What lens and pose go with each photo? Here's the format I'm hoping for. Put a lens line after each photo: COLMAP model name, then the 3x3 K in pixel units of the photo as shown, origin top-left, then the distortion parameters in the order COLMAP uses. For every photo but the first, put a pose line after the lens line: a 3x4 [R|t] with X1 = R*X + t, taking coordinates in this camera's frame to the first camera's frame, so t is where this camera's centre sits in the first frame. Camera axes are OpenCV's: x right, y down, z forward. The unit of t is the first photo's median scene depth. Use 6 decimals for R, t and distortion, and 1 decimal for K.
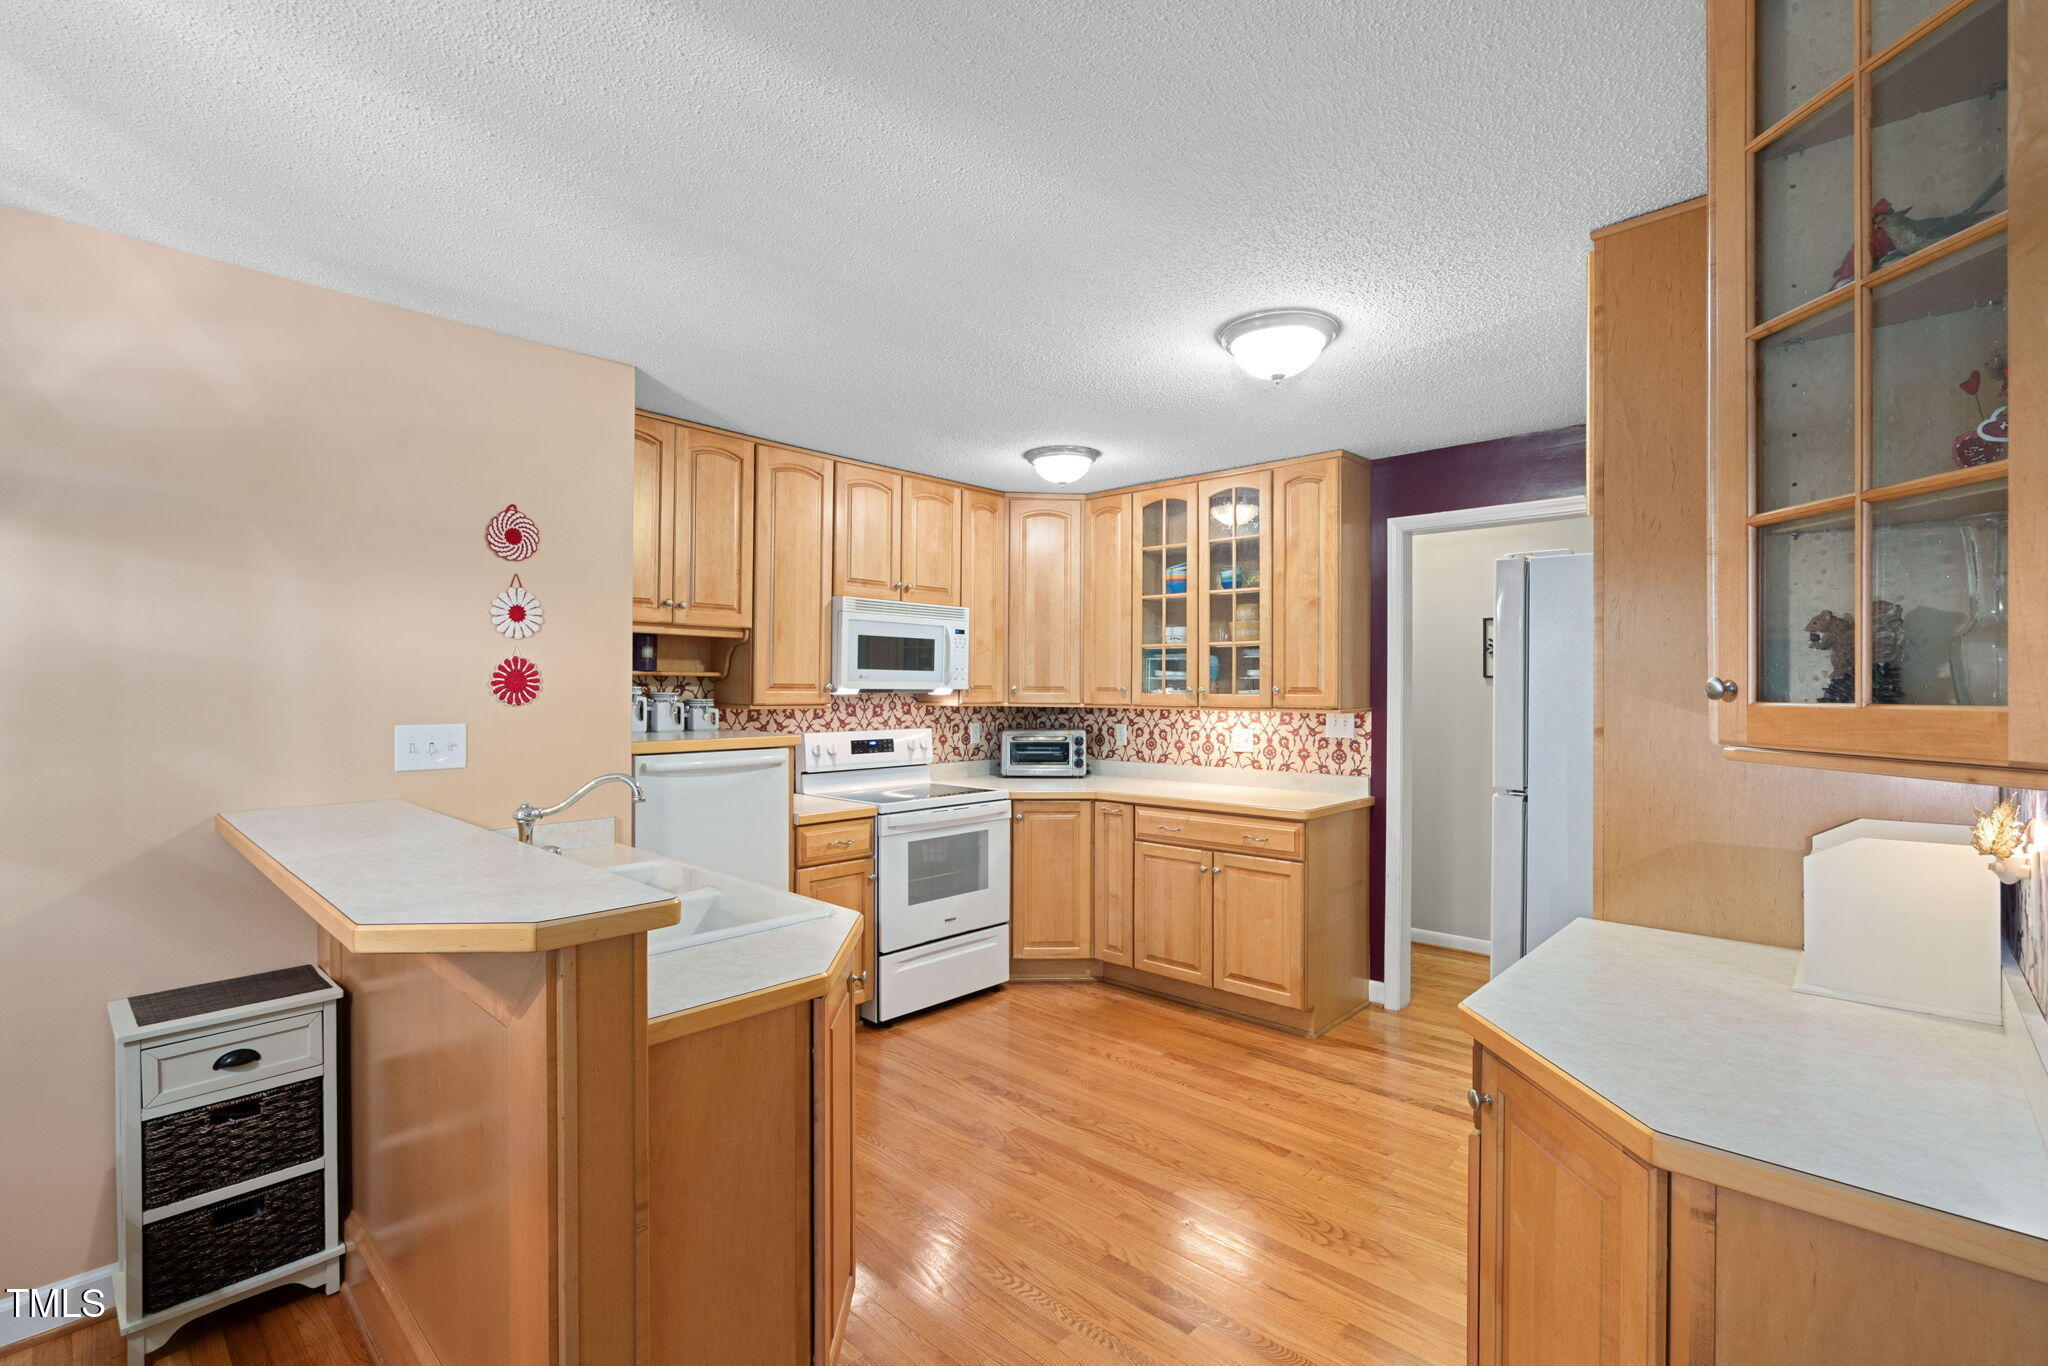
lens RADIAL K [[921.1, 0, 1024.0], [0, 921.1, 683.0], [0, 0, 1]] dist [-0.001047, -0.000046]
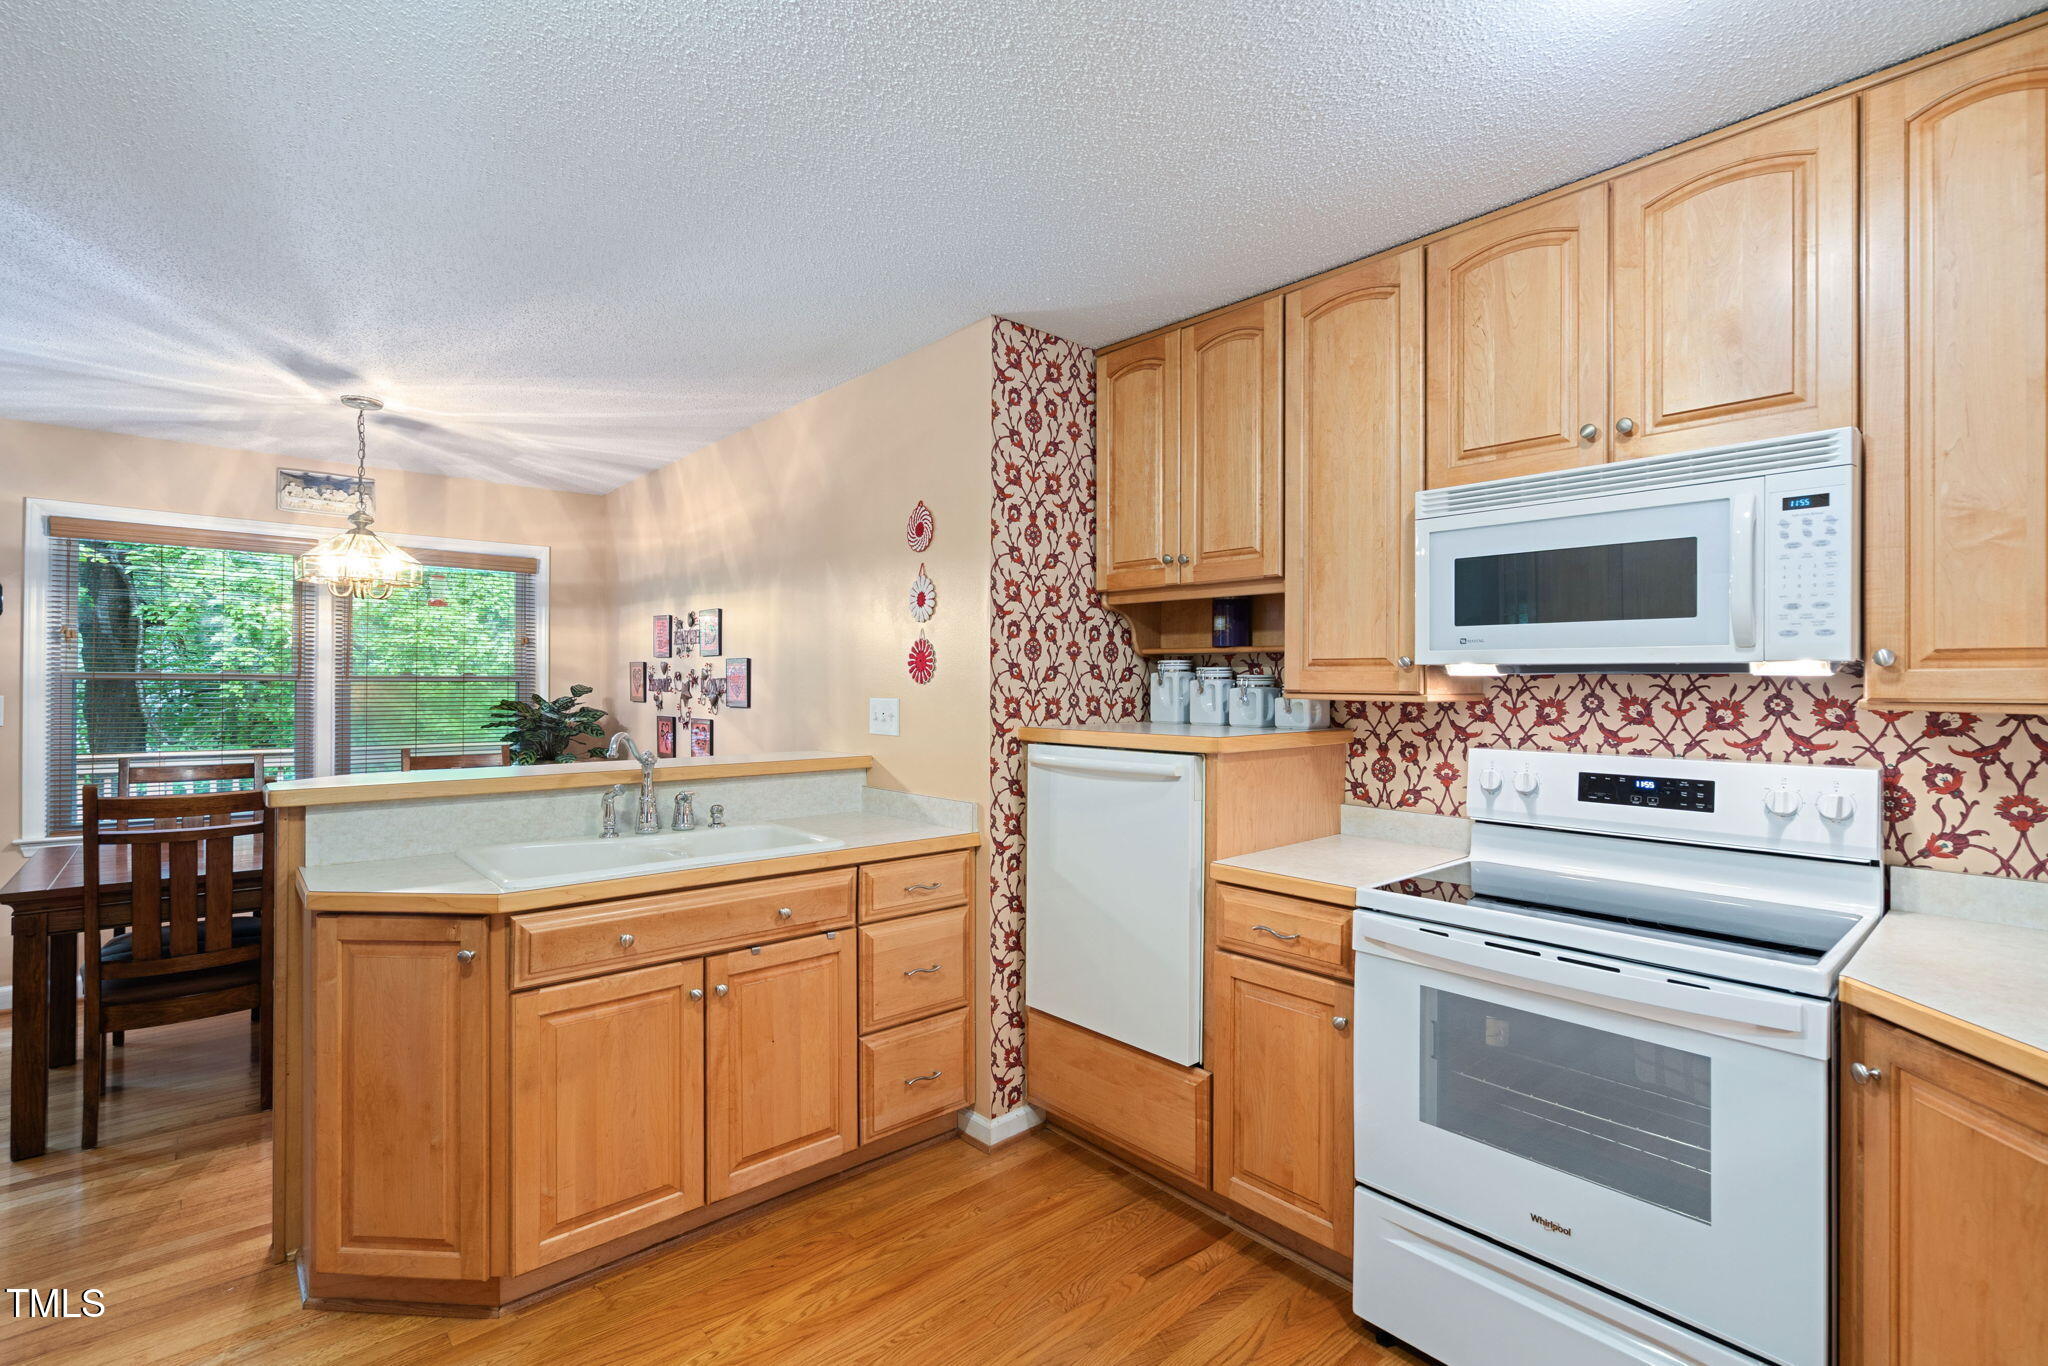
lens RADIAL K [[921.1, 0, 1024.0], [0, 921.1, 683.0], [0, 0, 1]] dist [-0.001047, -0.000046]
pose [[-0.089252, -0.002162, -0.996007, 0.343499], [0.000893, 0.999997, -0.002251, 0.016989], [0.996009, -0.001090, -0.089250, 0.792407]]
